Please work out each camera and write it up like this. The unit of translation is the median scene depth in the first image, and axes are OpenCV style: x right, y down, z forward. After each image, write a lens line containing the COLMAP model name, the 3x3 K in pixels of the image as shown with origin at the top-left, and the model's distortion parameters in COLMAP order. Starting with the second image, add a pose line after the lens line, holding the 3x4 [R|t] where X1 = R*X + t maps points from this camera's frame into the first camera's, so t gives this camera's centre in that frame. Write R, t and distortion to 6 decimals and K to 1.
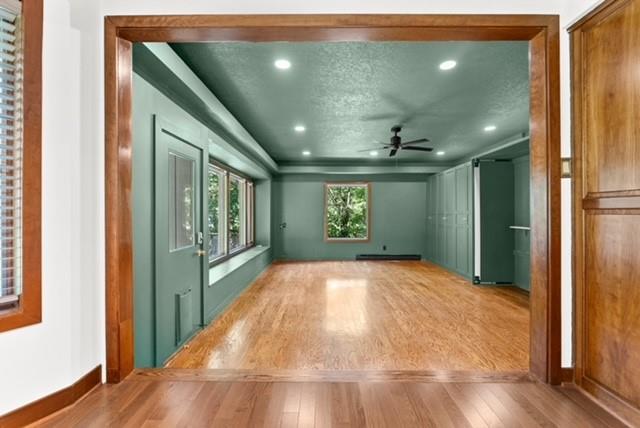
lens RADIAL K [[287.2, 0, 323.9], [0, 287.2, 213.2], [0, 0, 1]] dist [-0.004482, 0.000121]
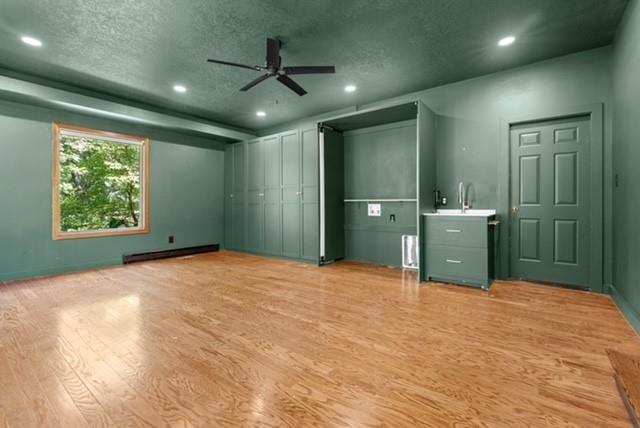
lens RADIAL K [[287.2, 0, 309.0], [0, 287.2, 201.7], [0, 0, 1]] dist [-0.004482, 0.000121]
pose [[0.608489, 0.008717, 0.793514, -0.191015], [0.006061, 0.999859, -0.015631, 0.066096], [-0.793539, 0.014321, 0.608351, 0.495215]]
